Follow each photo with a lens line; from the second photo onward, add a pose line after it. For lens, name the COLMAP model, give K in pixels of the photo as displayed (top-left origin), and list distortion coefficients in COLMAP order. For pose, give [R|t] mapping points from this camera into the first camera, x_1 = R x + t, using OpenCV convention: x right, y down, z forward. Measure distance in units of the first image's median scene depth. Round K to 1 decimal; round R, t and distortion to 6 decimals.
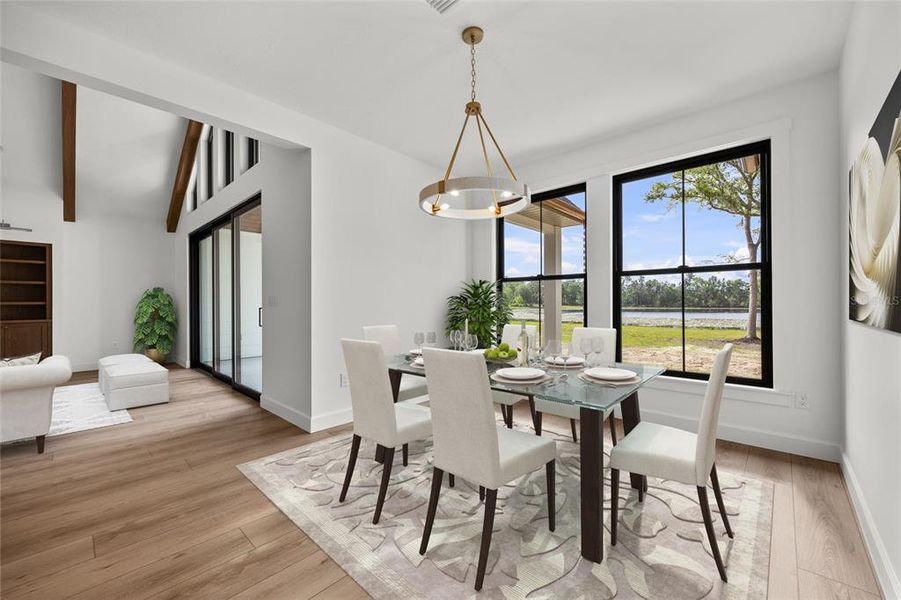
lens RADIAL K [[360.4, 0, 452.0], [0, 360.4, 295.4], [0, 0, 1]] dist [0.000654, 0.000101]
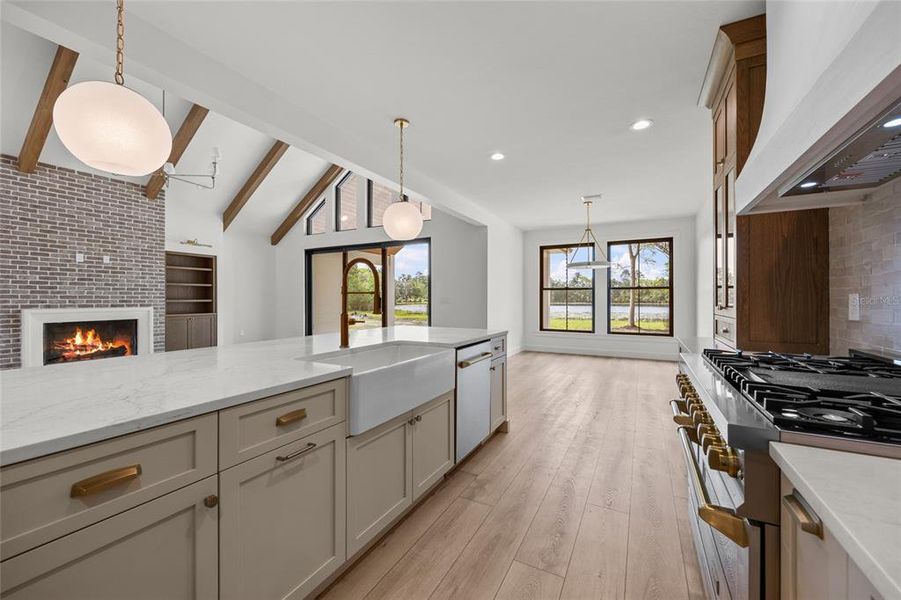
lens RADIAL K [[360.4, 0, 452.0], [0, 360.4, 295.4], [0, 0, 1]] dist [0.000654, 0.000101]
pose [[0.967106, 0.005753, 0.254310, -0.164359], [-0.009591, 0.999858, 0.013853, -0.006742], [-0.254195, -0.015837, 0.967023, -0.136281]]
